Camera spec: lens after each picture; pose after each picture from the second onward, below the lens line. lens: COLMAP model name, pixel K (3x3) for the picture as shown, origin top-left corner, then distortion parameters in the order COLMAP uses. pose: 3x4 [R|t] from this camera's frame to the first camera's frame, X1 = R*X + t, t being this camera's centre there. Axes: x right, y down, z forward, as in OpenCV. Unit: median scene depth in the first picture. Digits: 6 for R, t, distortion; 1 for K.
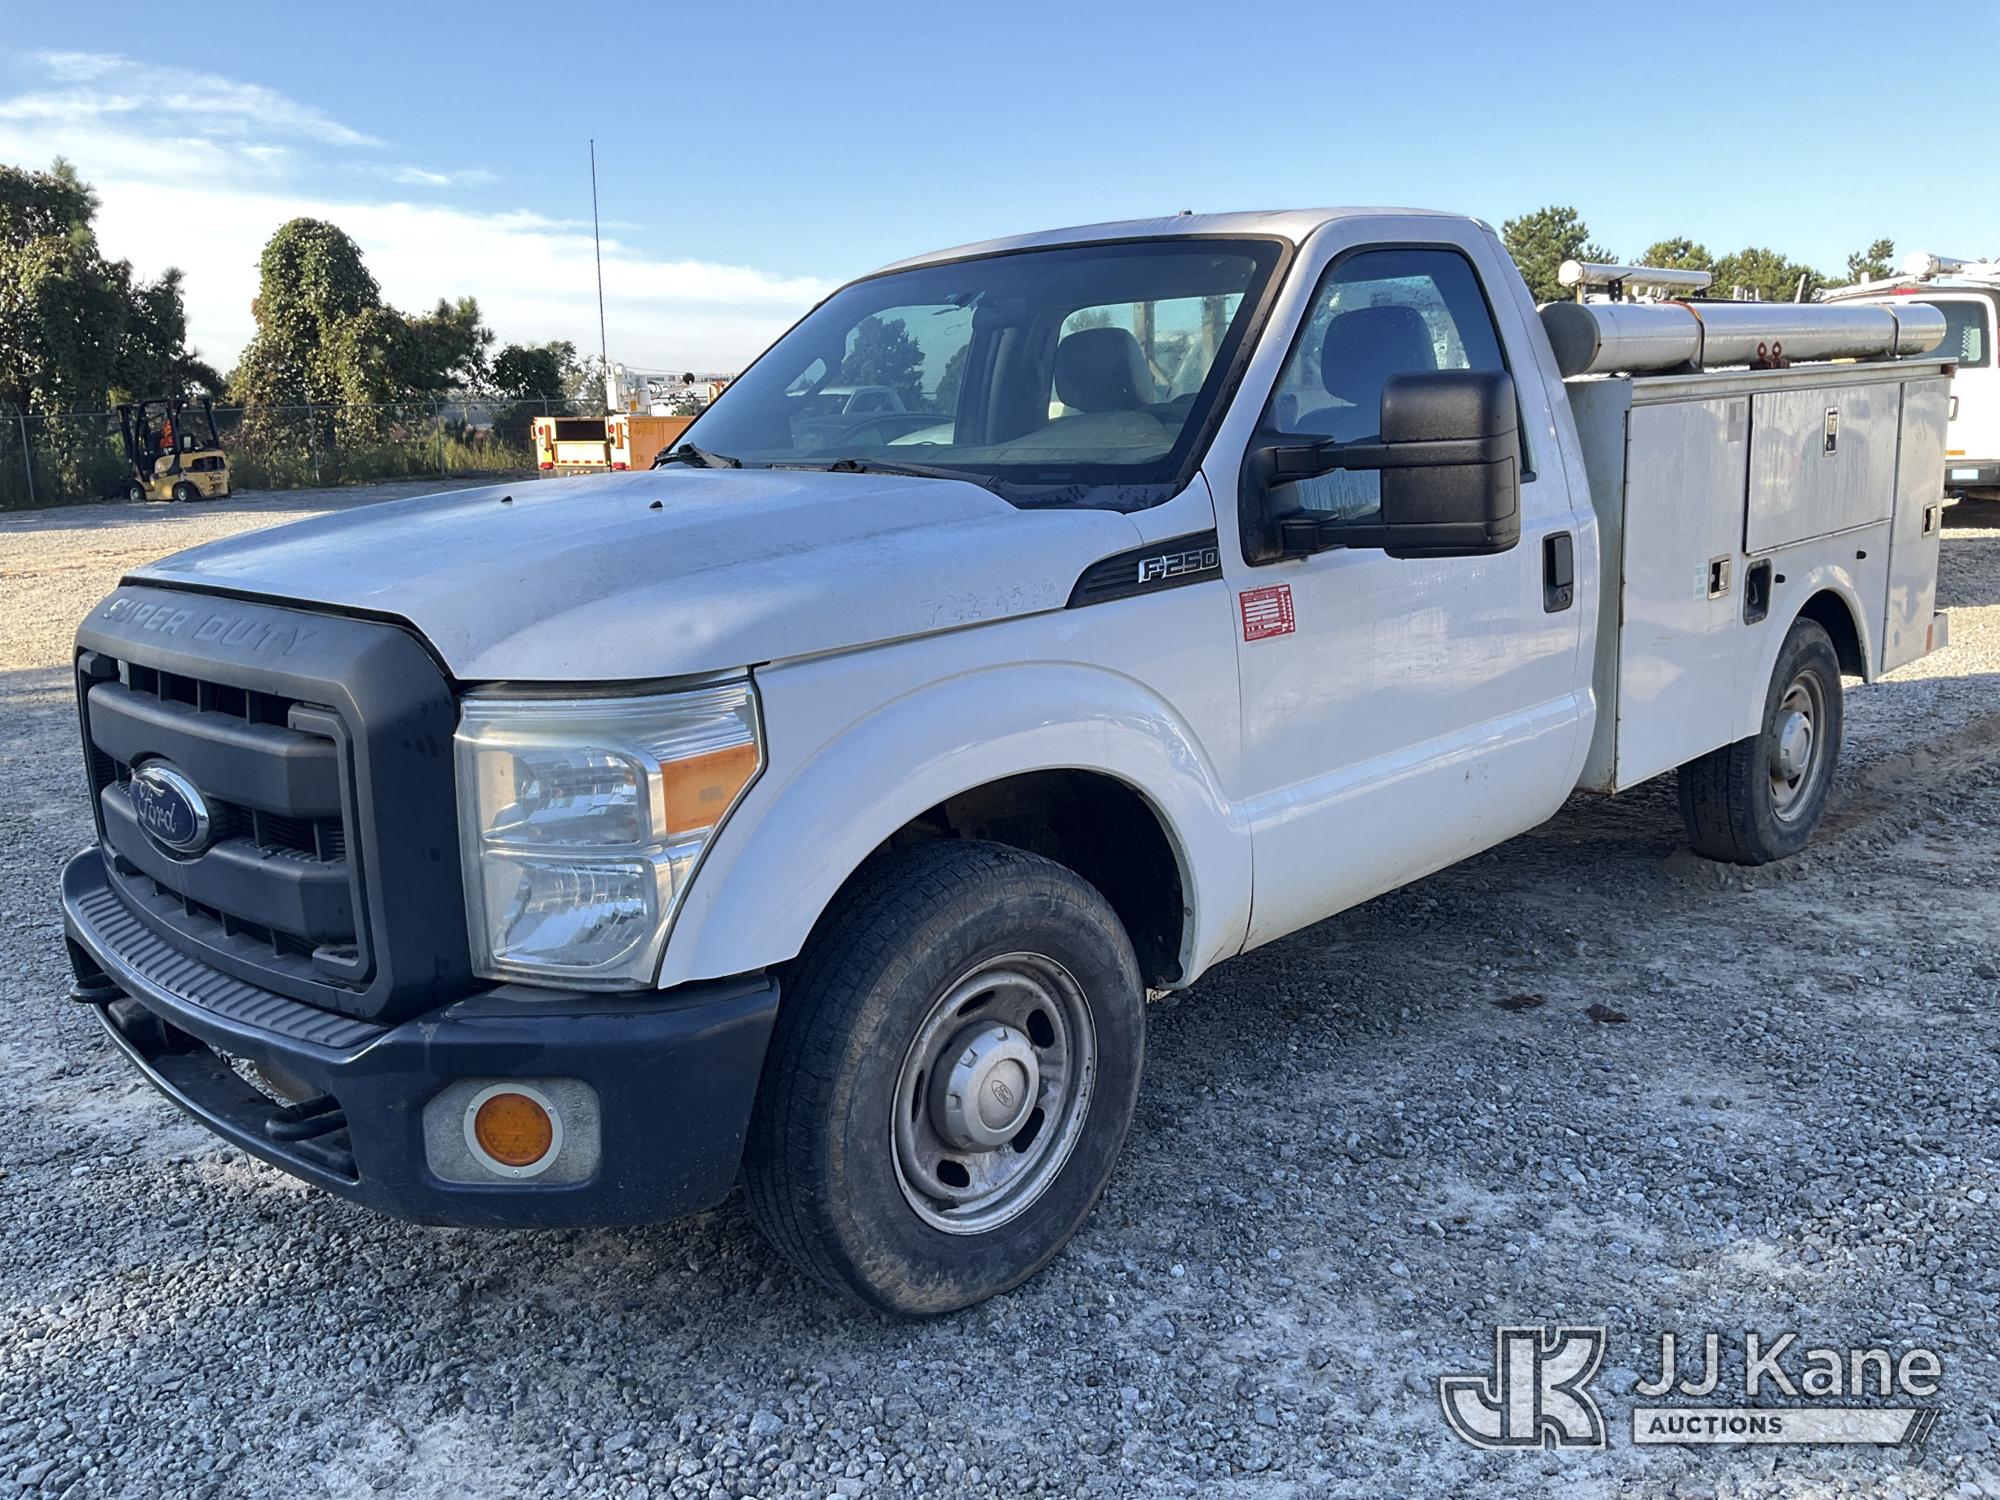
lens RADIAL K [[1879.4, 0, 995.1], [0, 1879.4, 752.9], [0, 0, 1]] dist [-0.010175, 0.000000]
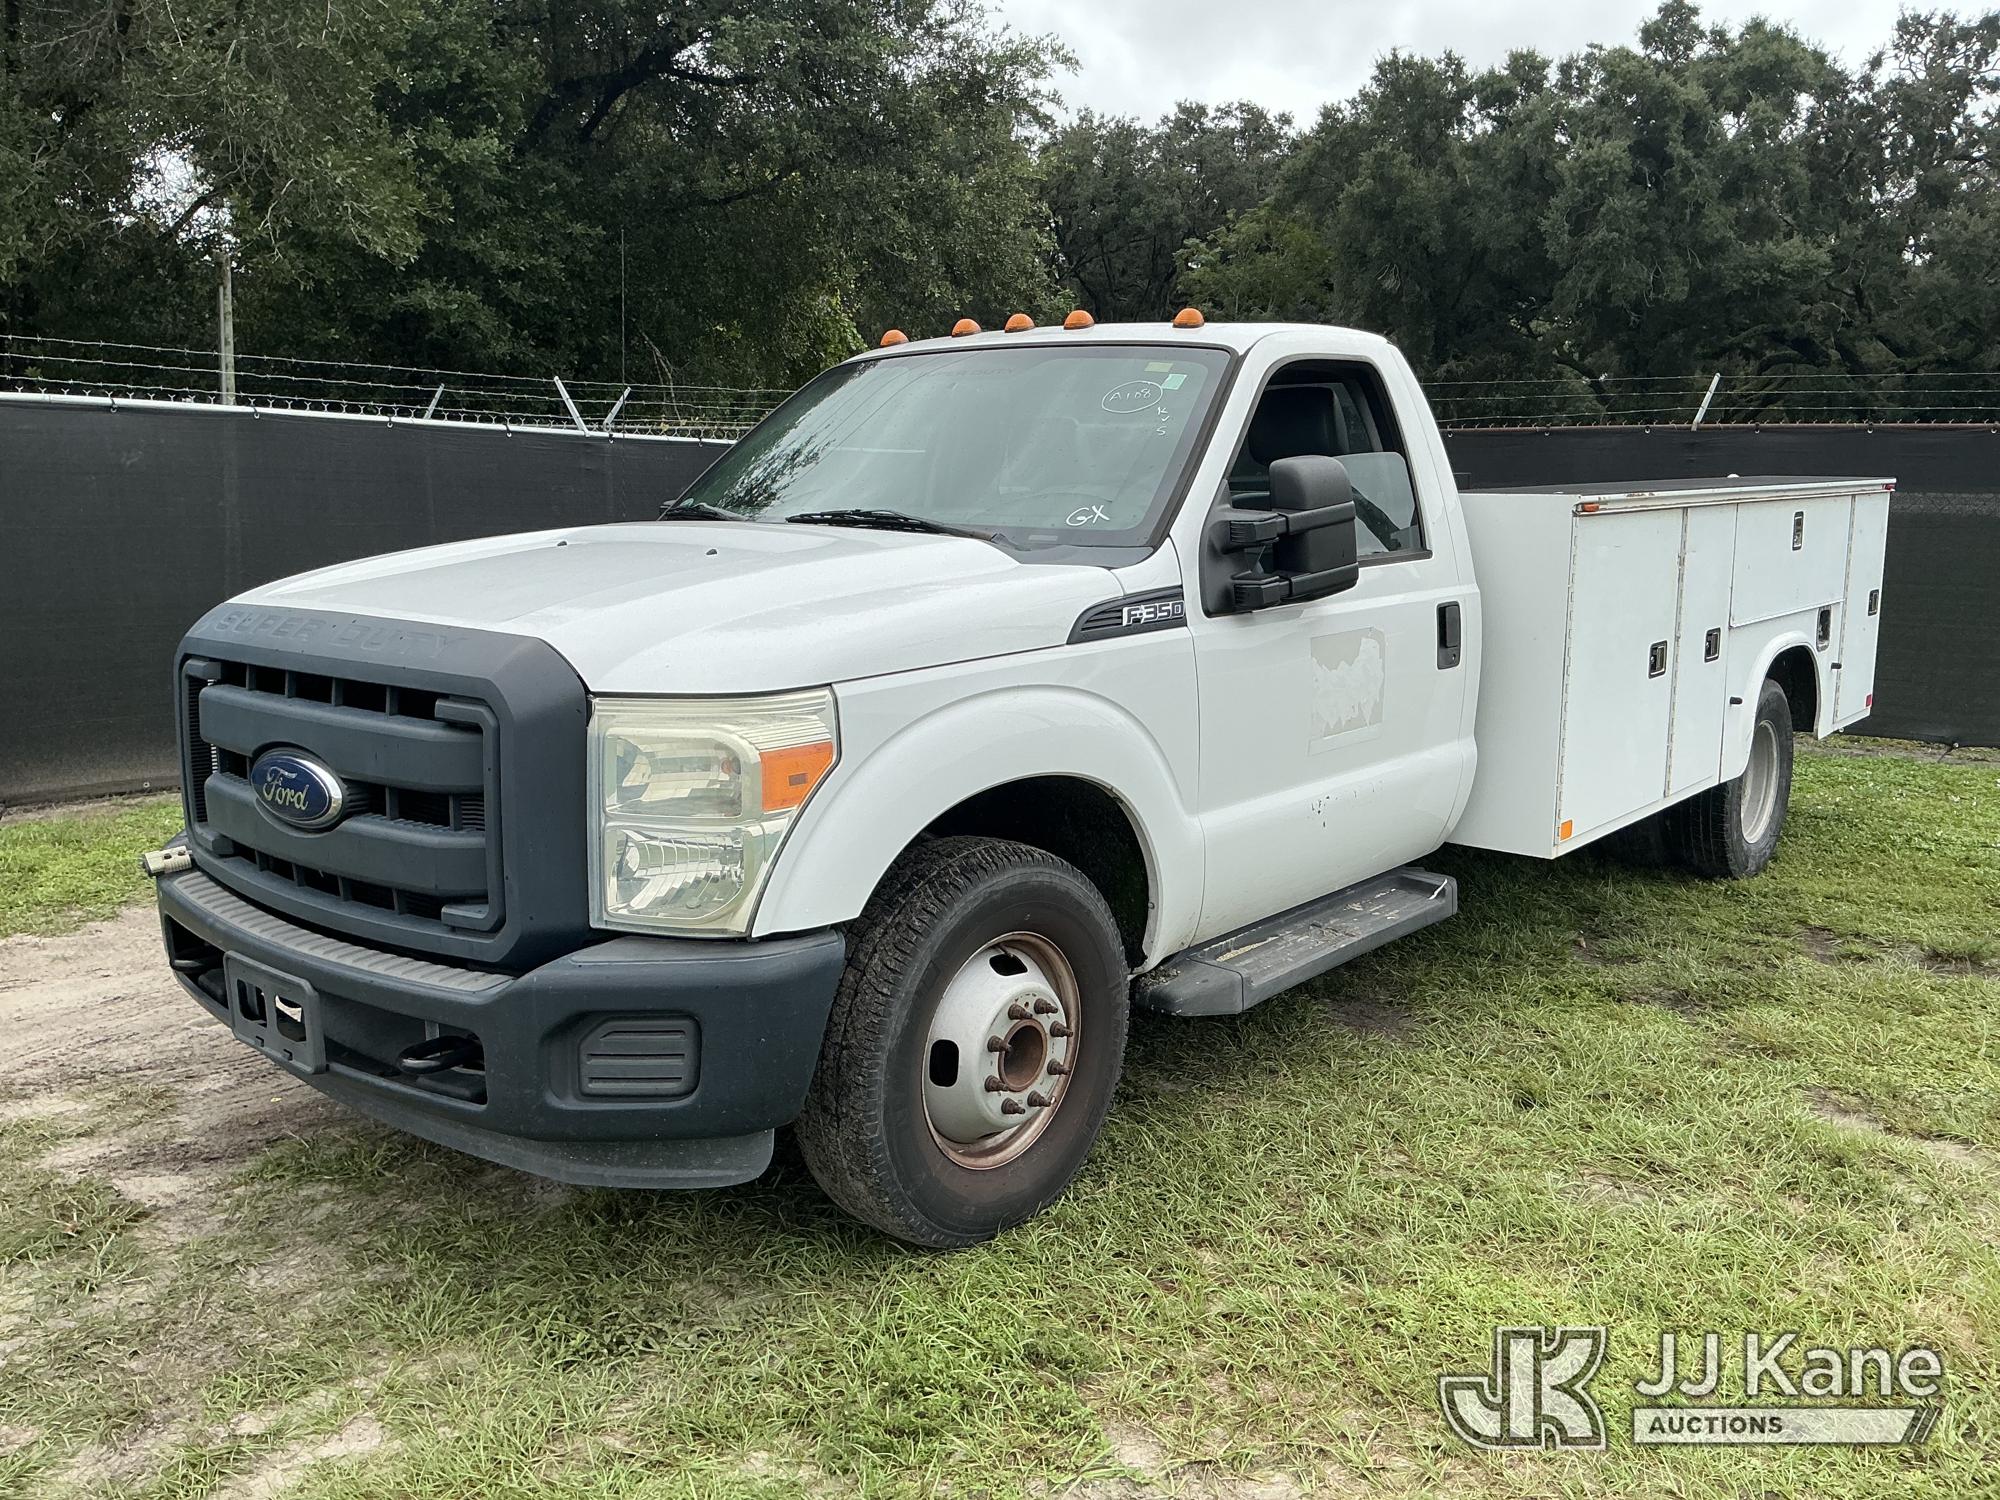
lens RADIAL K [[1879.4, 0, 1010.5], [0, 1879.4, 761.8], [0, 0, 1]] dist [-0.010175, 0.000000]
pose [[0.995686, 0.025898, 0.089096, -0.098697], [-0.022504, 0.998990, -0.038892, 0.044310], [-0.090013, 0.036719, 0.995263, -0.185020]]
